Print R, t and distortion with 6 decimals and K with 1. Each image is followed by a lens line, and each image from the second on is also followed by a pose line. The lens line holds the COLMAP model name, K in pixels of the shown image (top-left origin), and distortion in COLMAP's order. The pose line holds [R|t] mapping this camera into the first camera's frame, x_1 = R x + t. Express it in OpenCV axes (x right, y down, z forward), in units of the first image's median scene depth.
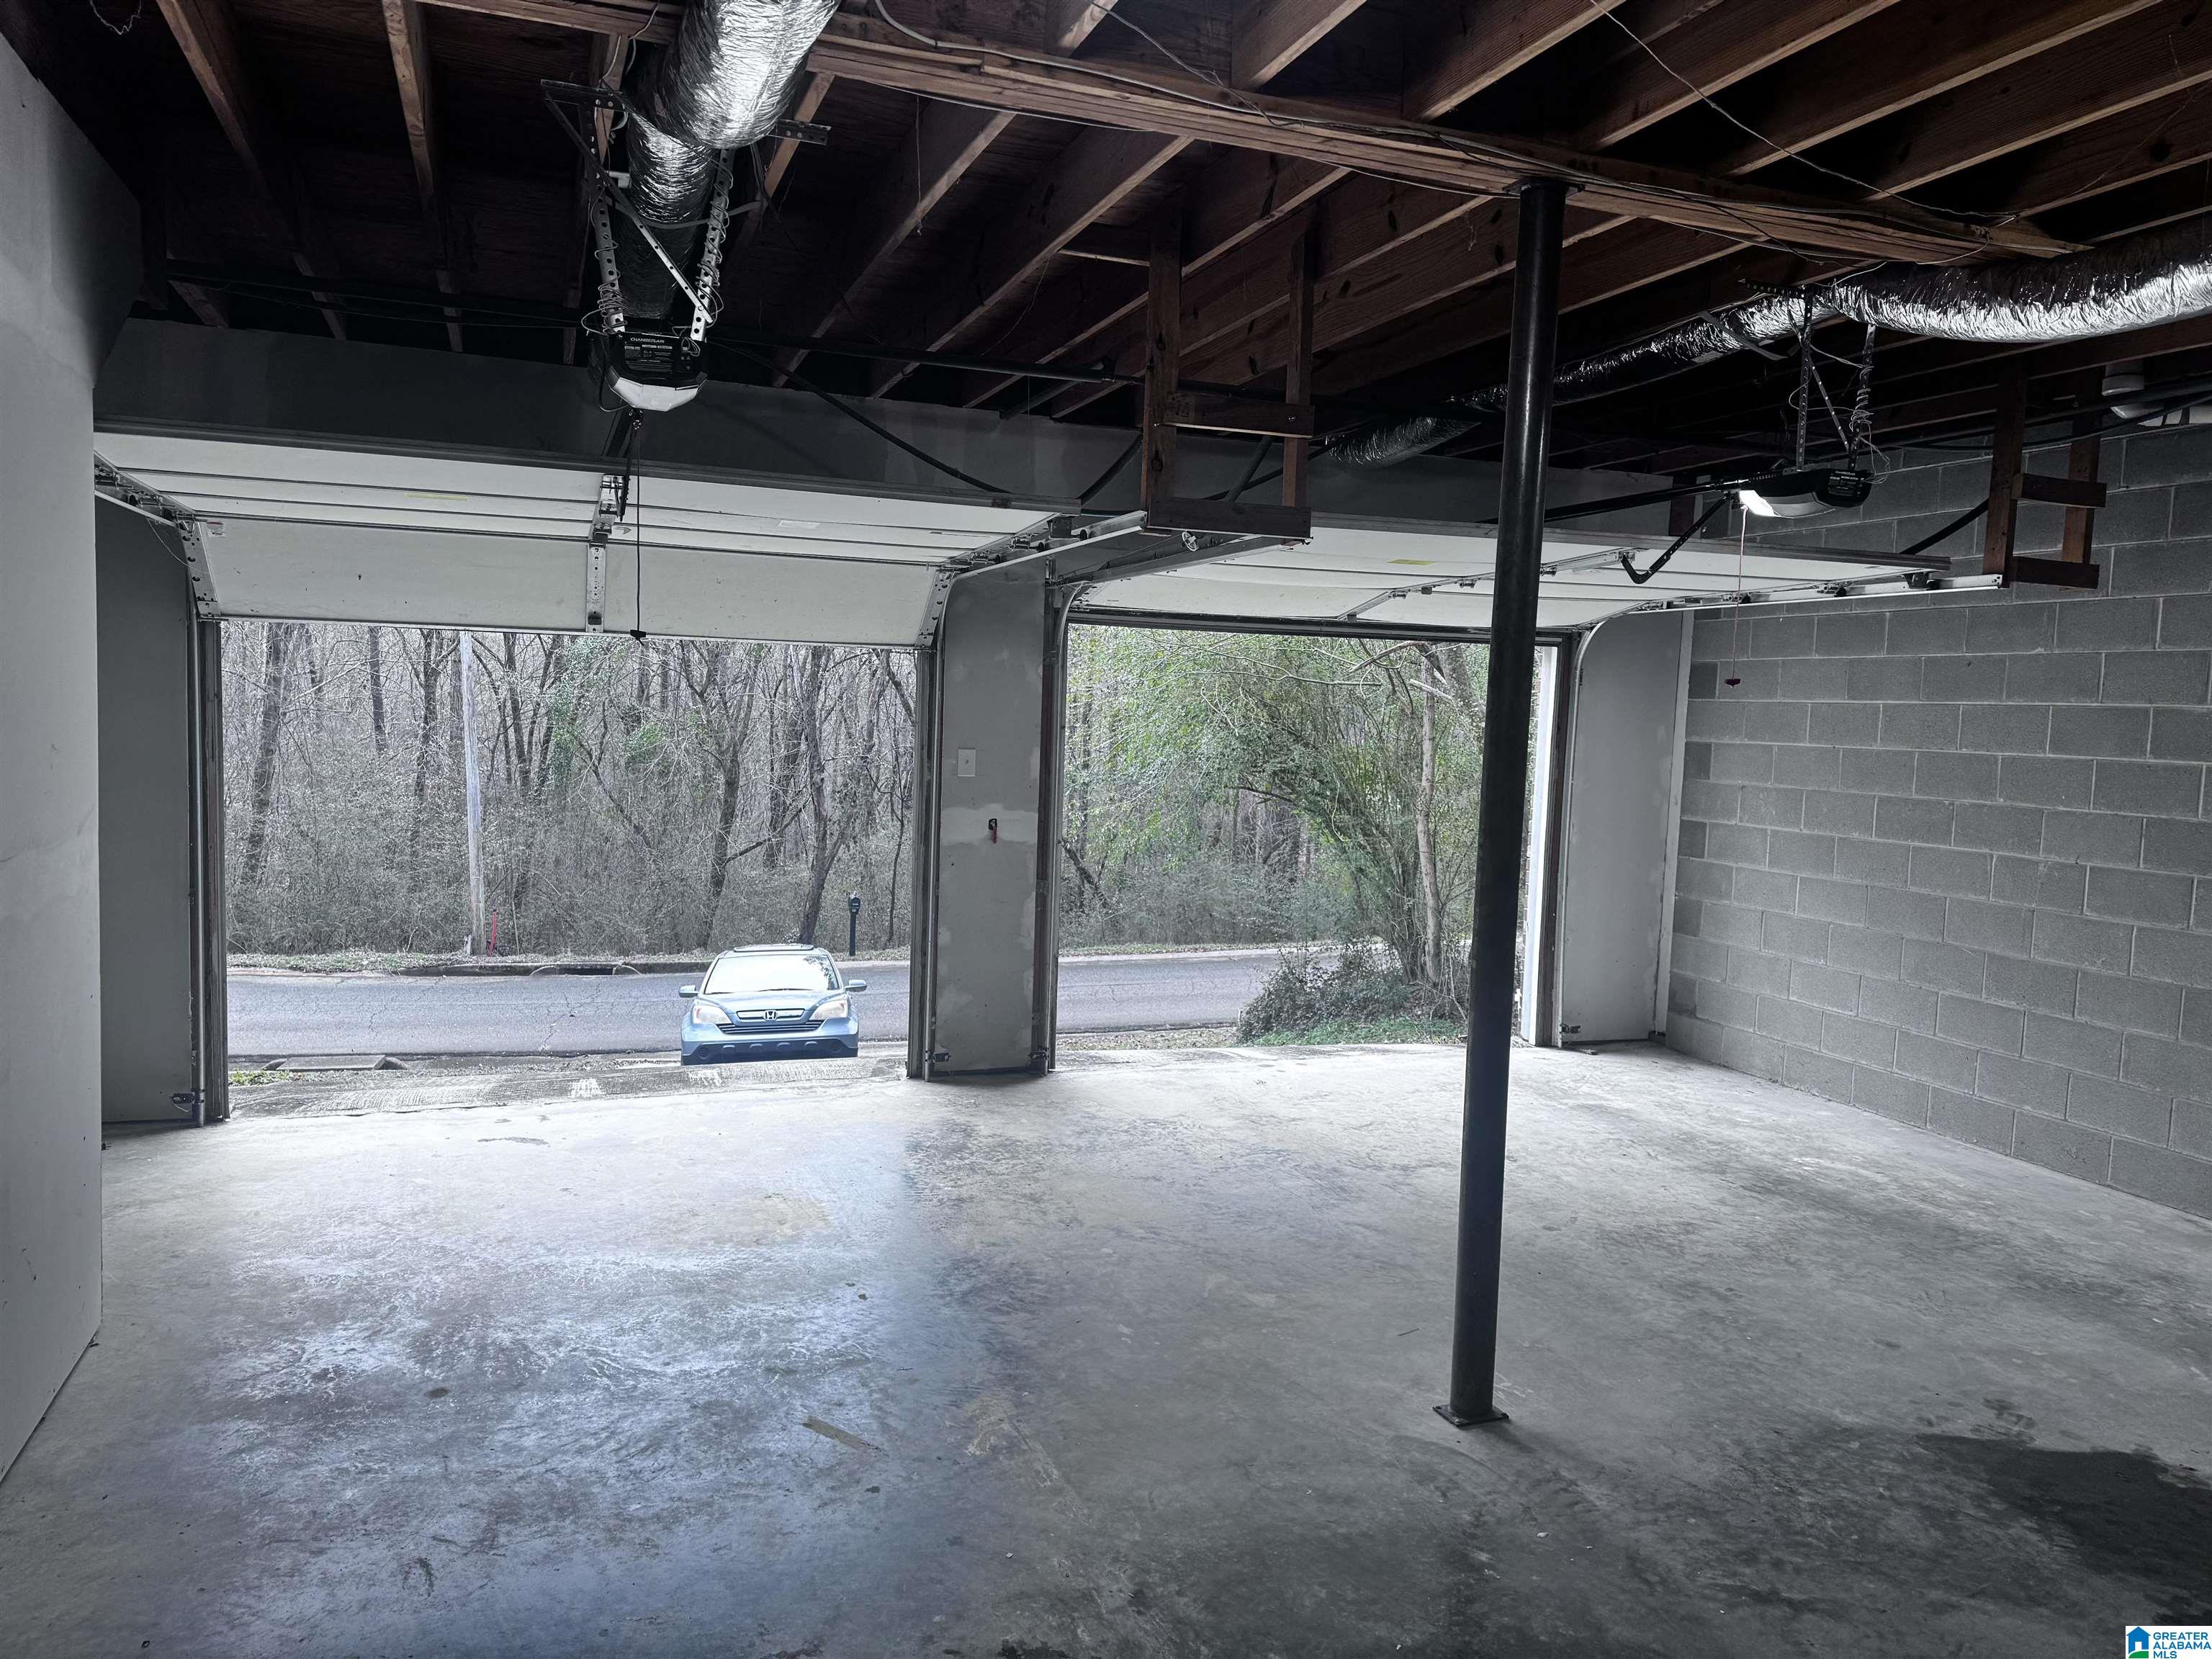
lens RADIAL K [[1539.4, 0, 1103.7], [0, 1539.4, 825.8], [0, 0, 1]] dist [0.151938, -0.257469]
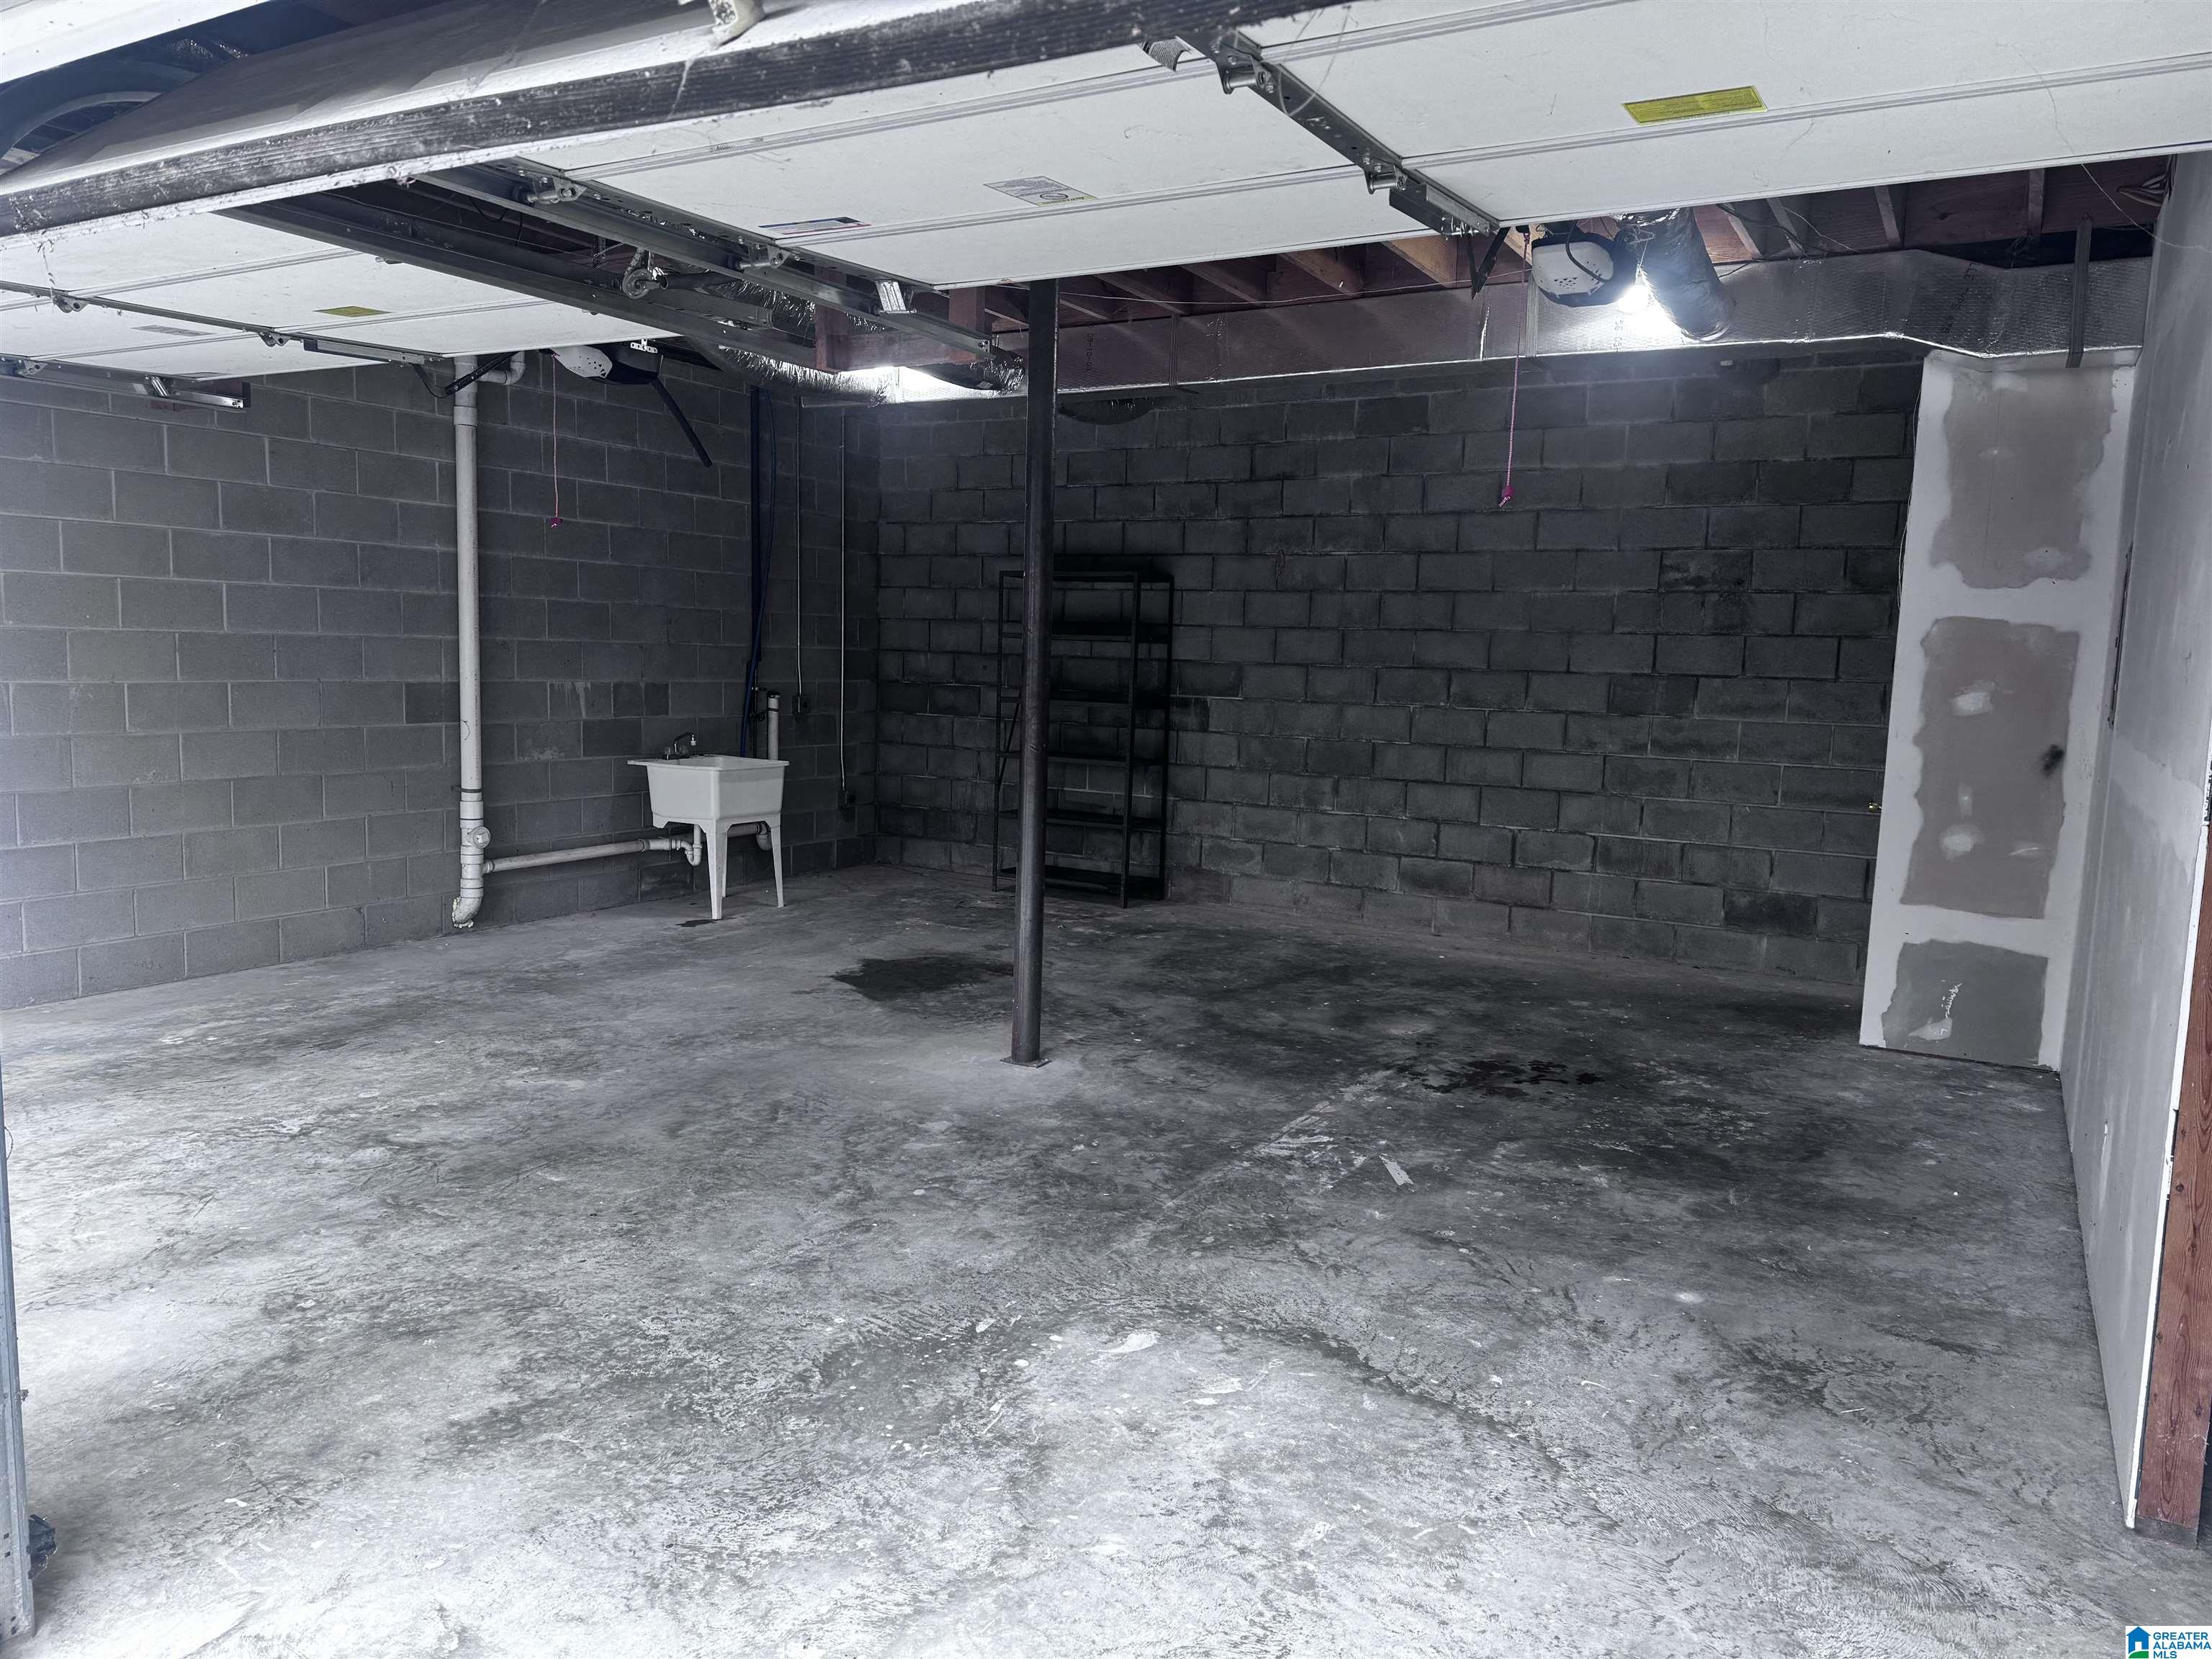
lens RADIAL K [[1539.4, 0, 1103.7], [0, 1539.4, 825.8], [0, 0, 1]] dist [0.151938, -0.257469]
pose [[-0.638522, -0.144694, 0.755879, -0.582801], [0.002455, 0.981779, 0.190011, -0.079360], [-0.769600, 0.123182, -0.626532, 1.211063]]
